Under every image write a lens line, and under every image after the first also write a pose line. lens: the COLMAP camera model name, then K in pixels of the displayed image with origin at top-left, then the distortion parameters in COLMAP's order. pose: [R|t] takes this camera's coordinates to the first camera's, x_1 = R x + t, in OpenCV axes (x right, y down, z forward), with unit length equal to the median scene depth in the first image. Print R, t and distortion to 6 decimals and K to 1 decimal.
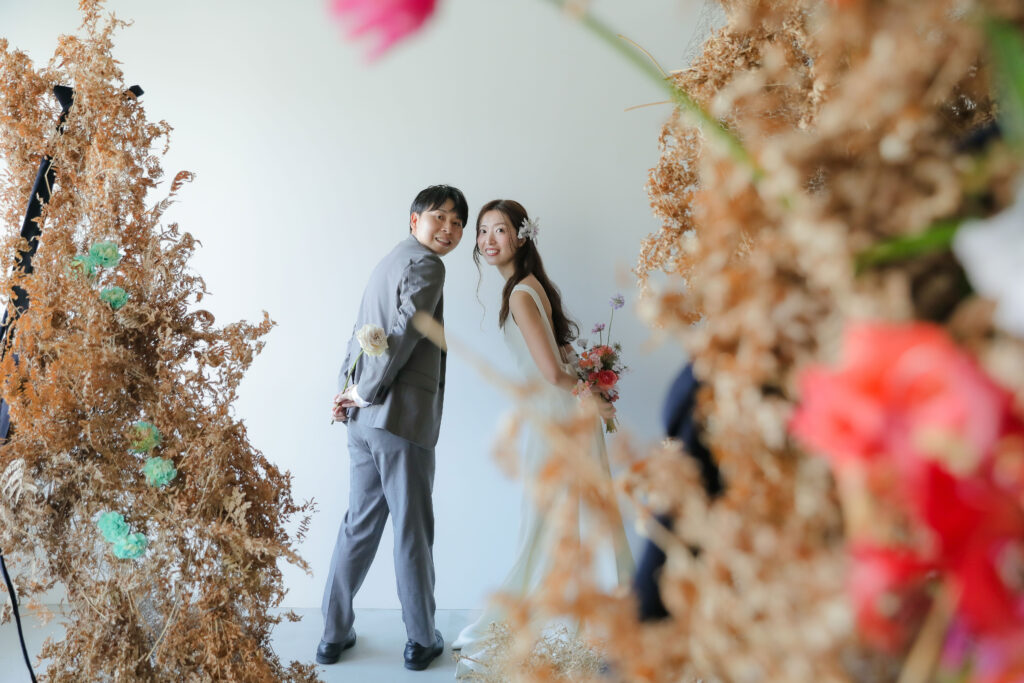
lens RADIAL K [[1008.3, 0, 512.0], [0, 1008.3, 341.5], [0, 0, 1]] dist [-0.001982, 0.007047]
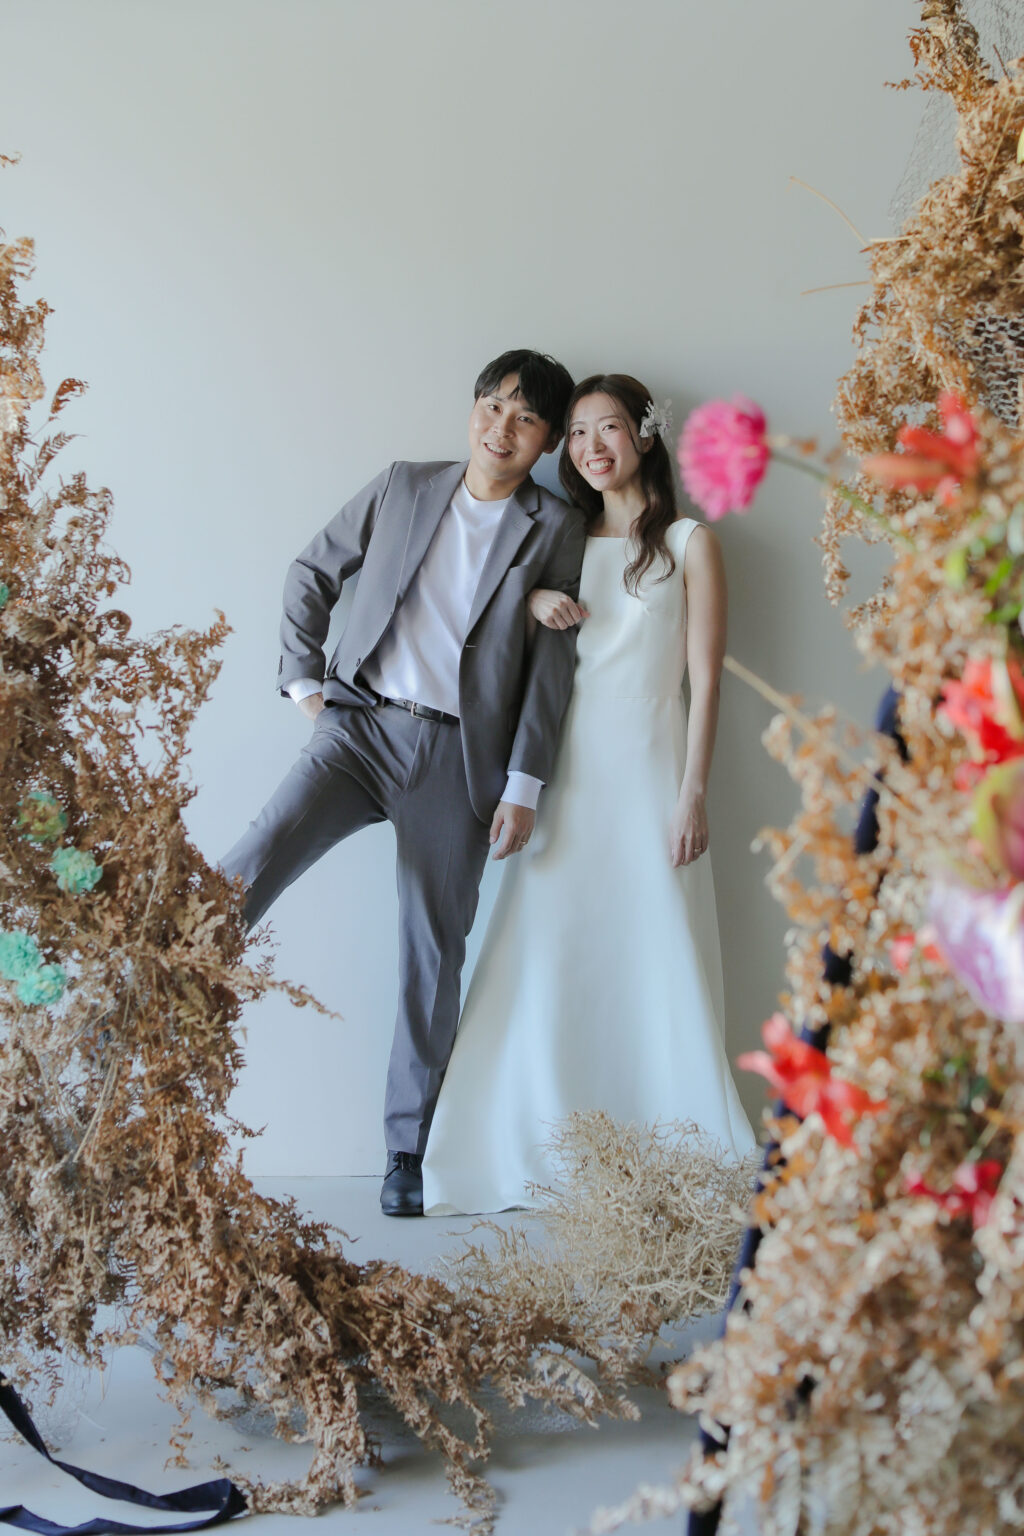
lens RADIAL K [[2862.7, 0, 550.1], [0, 2862.7, 489.8], [0, 0, 1]] dist [-0.099985, -0.200499]
pose [[0.998978, -0.016604, 0.042043, -0.124228], [0.018637, 0.998653, -0.048431, -0.016484], [-0.041182, 0.049165, 0.997941, -0.799602]]
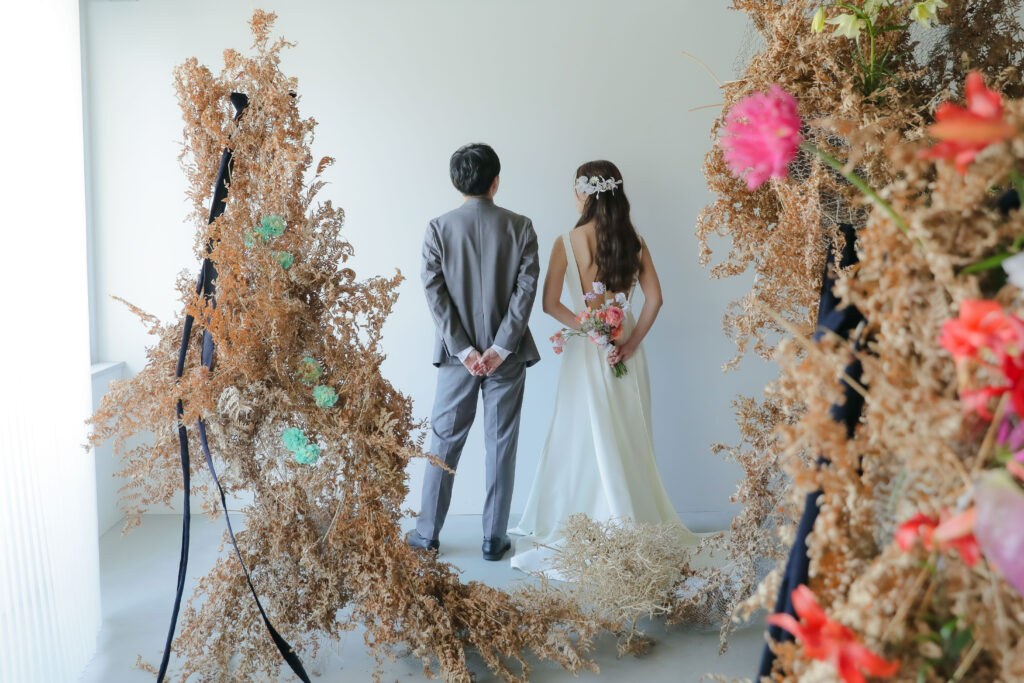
lens RADIAL K [[955.0, 0, 513.9], [0, 955.0, 295.3], [0, 0, 1]] dist [-0.038955, 0.006426]
pose [[0.999746, -0.014088, 0.017617, -0.130075], [0.013838, 0.999803, 0.014226, -0.012718], [-0.017814, -0.013979, 0.999744, -0.209060]]
